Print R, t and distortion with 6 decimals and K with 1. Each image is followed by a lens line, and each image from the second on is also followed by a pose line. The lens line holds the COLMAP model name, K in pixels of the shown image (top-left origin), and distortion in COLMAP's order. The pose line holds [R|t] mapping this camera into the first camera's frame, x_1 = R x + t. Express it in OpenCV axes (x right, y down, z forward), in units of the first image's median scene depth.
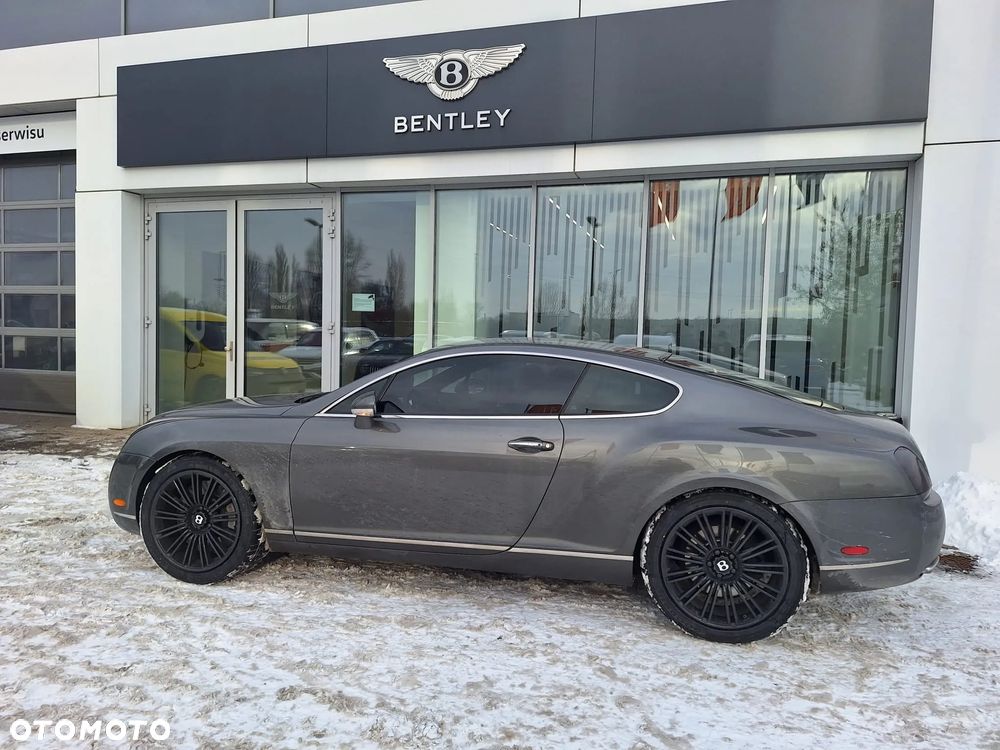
lens RADIAL K [[714.6, 0, 500.0], [0, 714.6, 375.0], [0, 0, 1]] dist [0.055000, -0.038815]
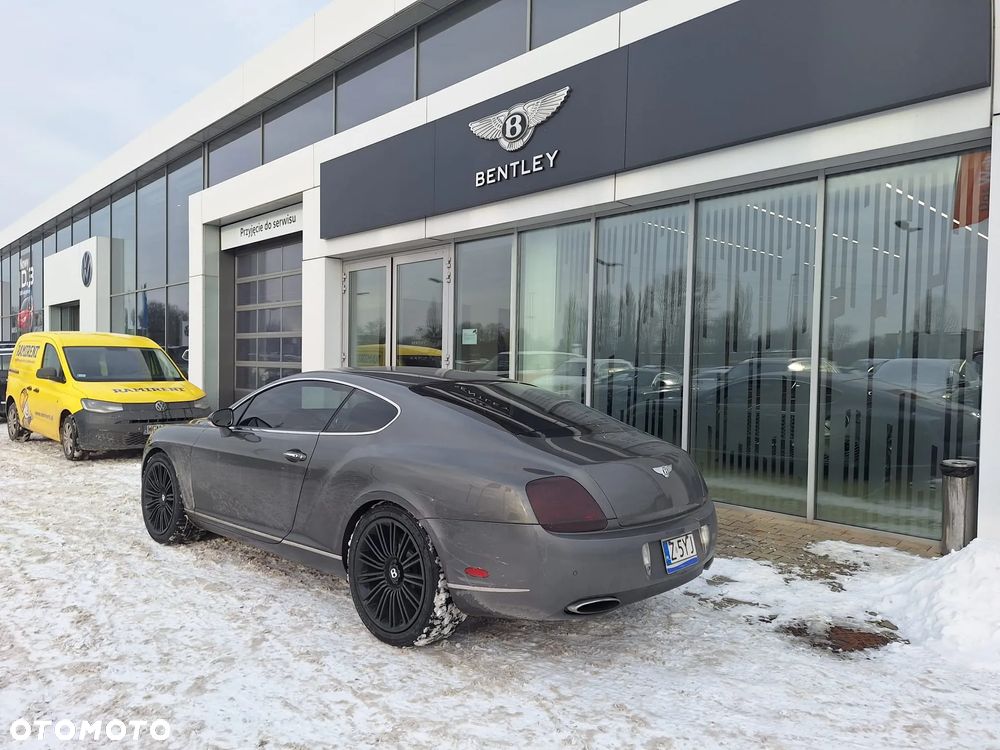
lens RADIAL K [[719.5, 0, 500.0], [0, 719.5, 375.0], [0, 0, 1]] dist [0.071740, -0.068705]
pose [[0.855473, -0.002745, -0.517840, 0.488941], [-0.019989, 0.999066, -0.038318, 0.001720], [0.517461, 0.043131, 0.854619, 0.063919]]
